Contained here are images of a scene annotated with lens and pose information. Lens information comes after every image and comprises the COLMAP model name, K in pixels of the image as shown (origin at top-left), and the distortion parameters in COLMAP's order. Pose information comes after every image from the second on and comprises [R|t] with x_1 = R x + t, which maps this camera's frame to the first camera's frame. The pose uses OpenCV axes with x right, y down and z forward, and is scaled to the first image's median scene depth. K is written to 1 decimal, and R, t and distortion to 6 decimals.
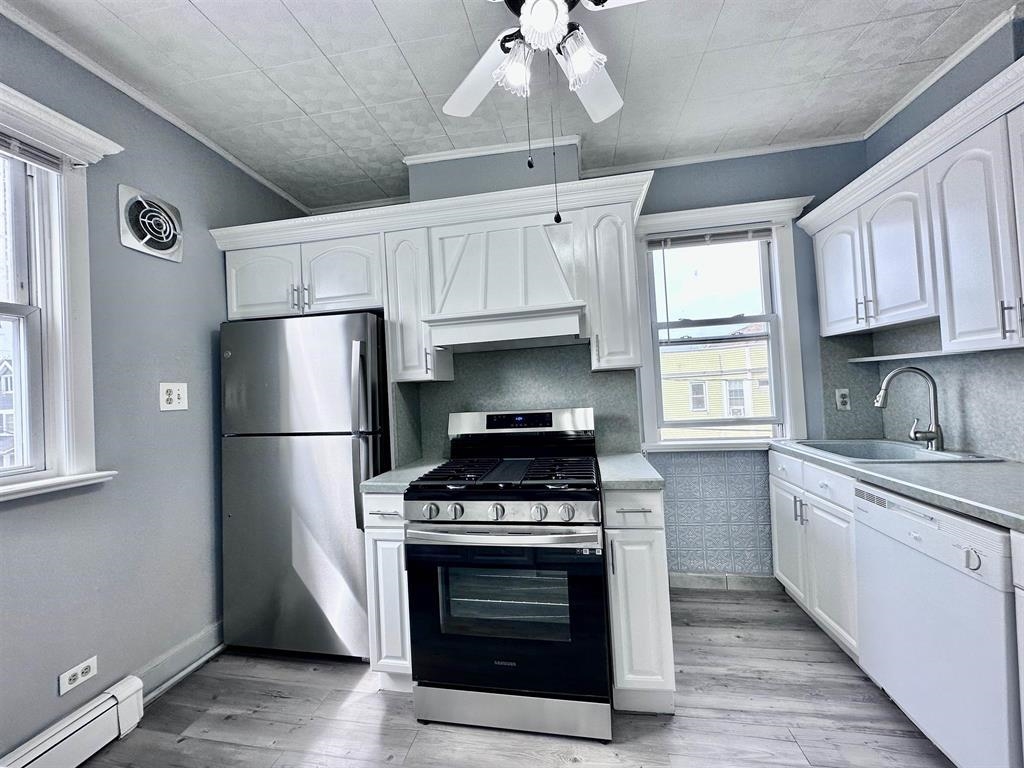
lens RADIAL K [[405.6, 0, 511.7], [0, 405.6, 383.5], [0, 0, 1]] dist [-0.001230, 0.000434]
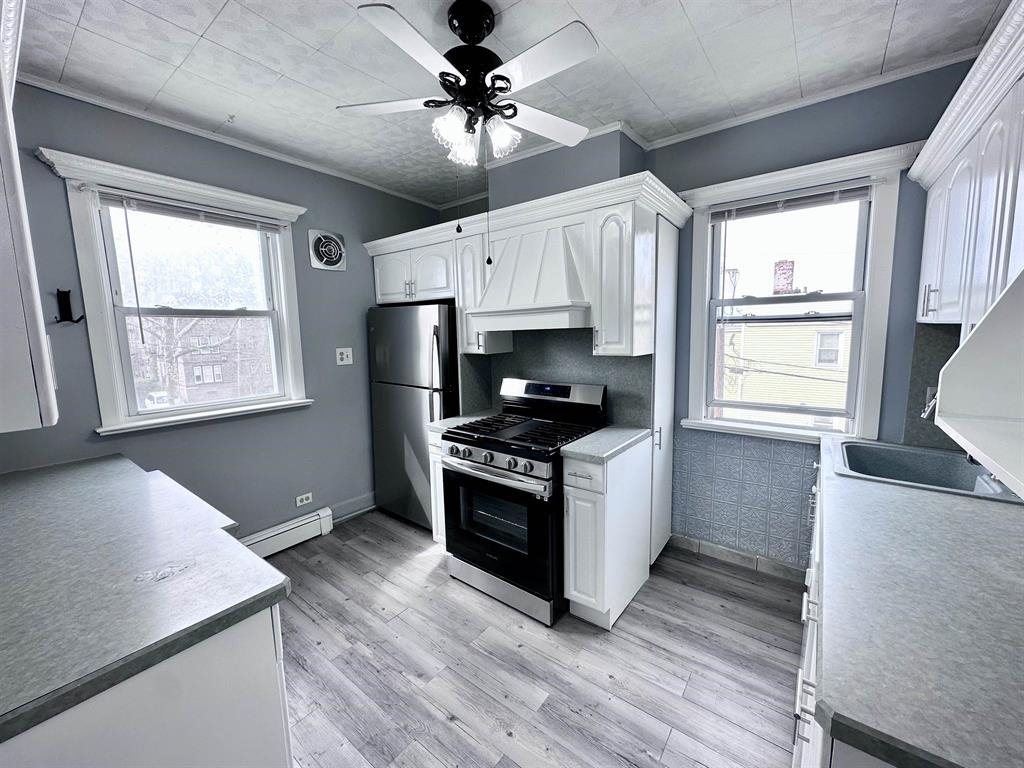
lens RADIAL K [[405.6, 0, 513.0], [0, 405.6, 383.0], [0, 0, 1]] dist [-0.001230, 0.000434]
pose [[0.885727, 0.091287, -0.455143, 0.527359], [-0.017053, 0.986210, 0.164616, -0.142433], [0.463894, -0.138043, 0.875070, -0.137394]]
